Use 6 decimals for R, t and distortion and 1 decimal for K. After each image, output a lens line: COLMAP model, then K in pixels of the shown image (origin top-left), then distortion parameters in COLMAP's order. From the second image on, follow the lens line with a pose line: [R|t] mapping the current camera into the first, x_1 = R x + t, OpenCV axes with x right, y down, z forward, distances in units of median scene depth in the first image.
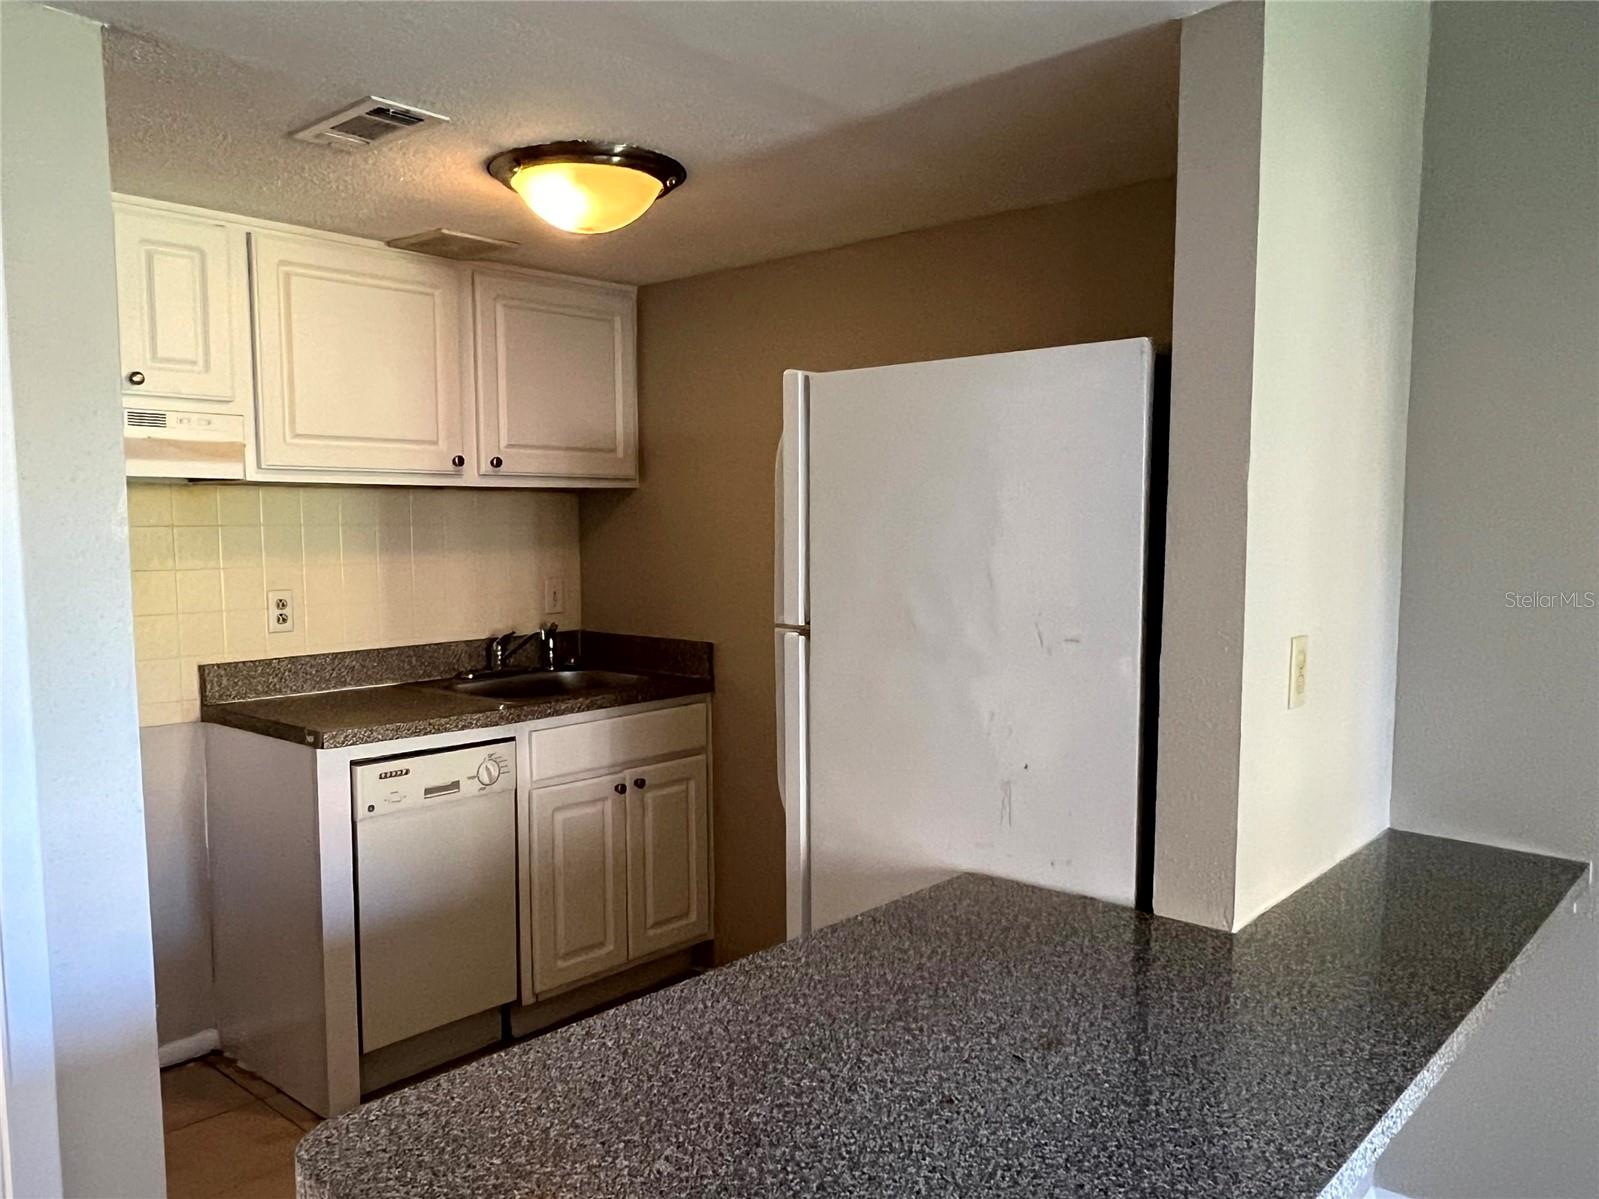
lens RADIAL K [[1209.3, 0, 748.4], [0, 1209.3, 623.3], [0, 0, 1]] dist [0.063177, -0.074733]
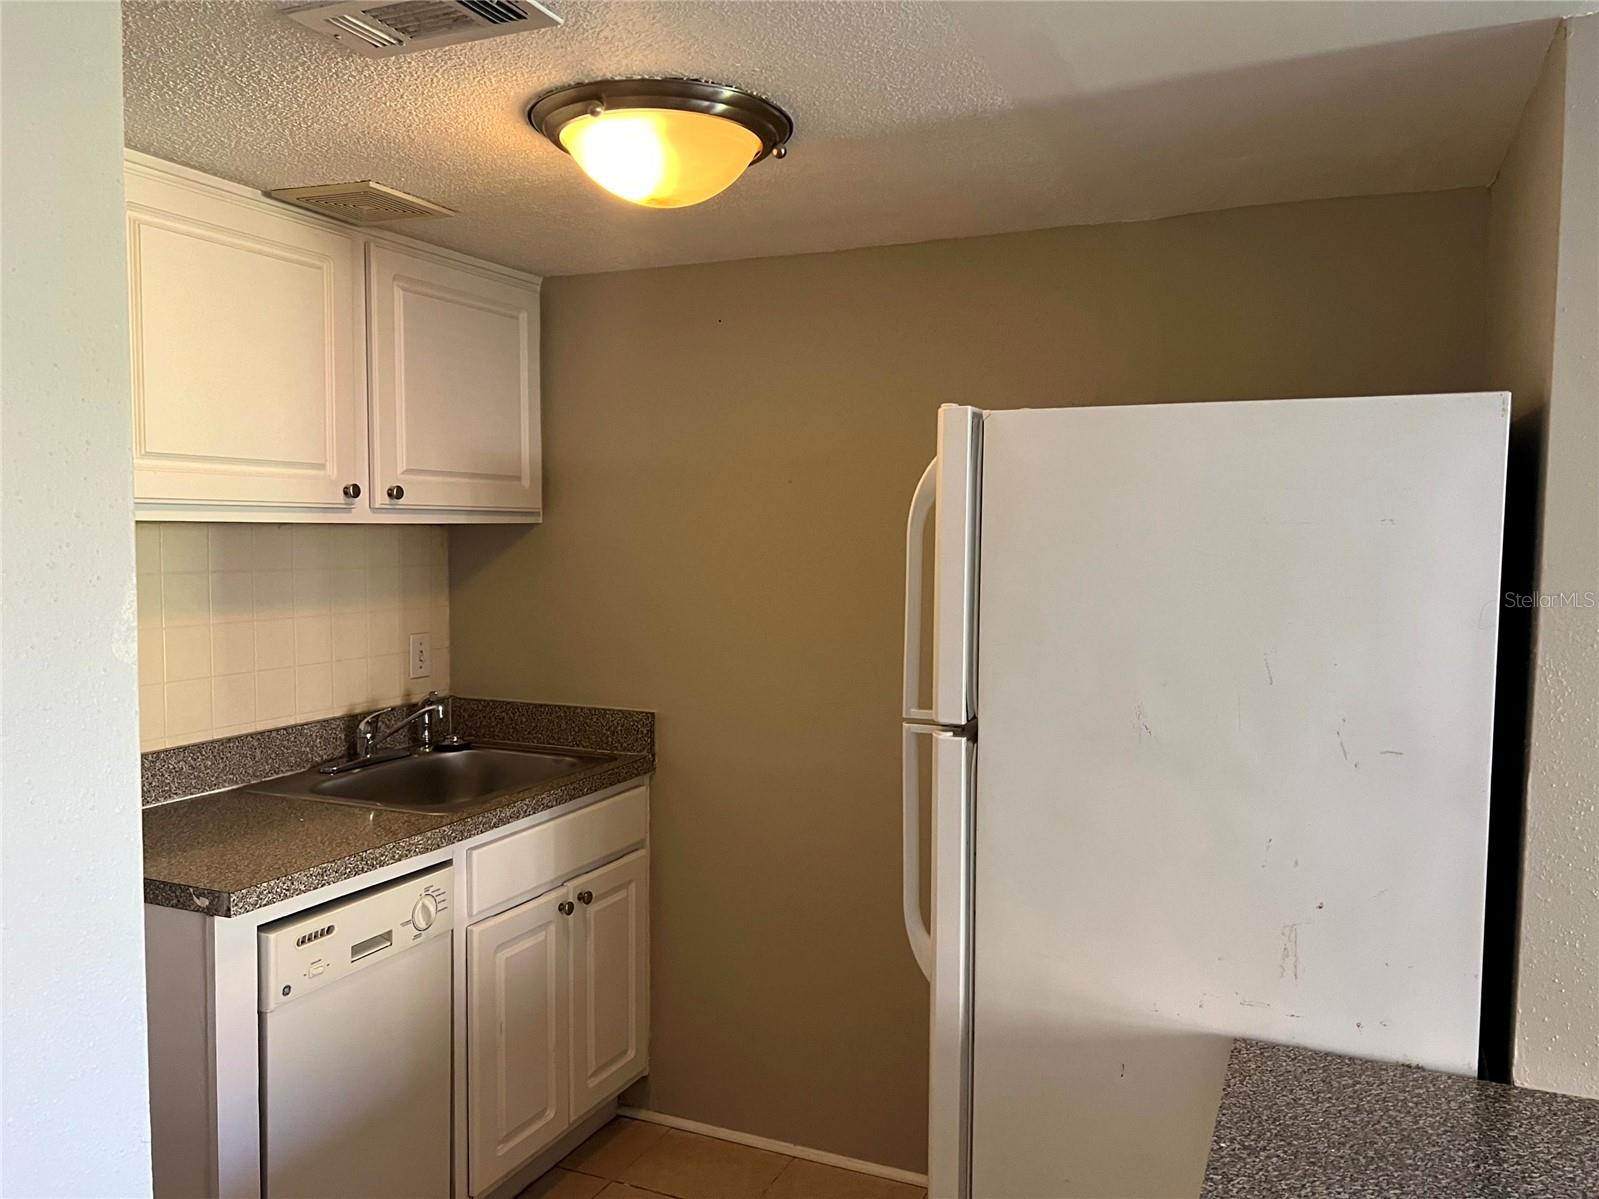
lens RADIAL K [[1209.3, 0, 794.7], [0, 1209.3, 610.1], [0, 0, 1]] dist [0.063177, -0.074733]
pose [[0.949874, -0.011478, 0.312423, -0.212466], [0.017449, 0.999714, -0.016324, -0.042753], [-0.312147, 0.020958, 0.949803, 0.199956]]
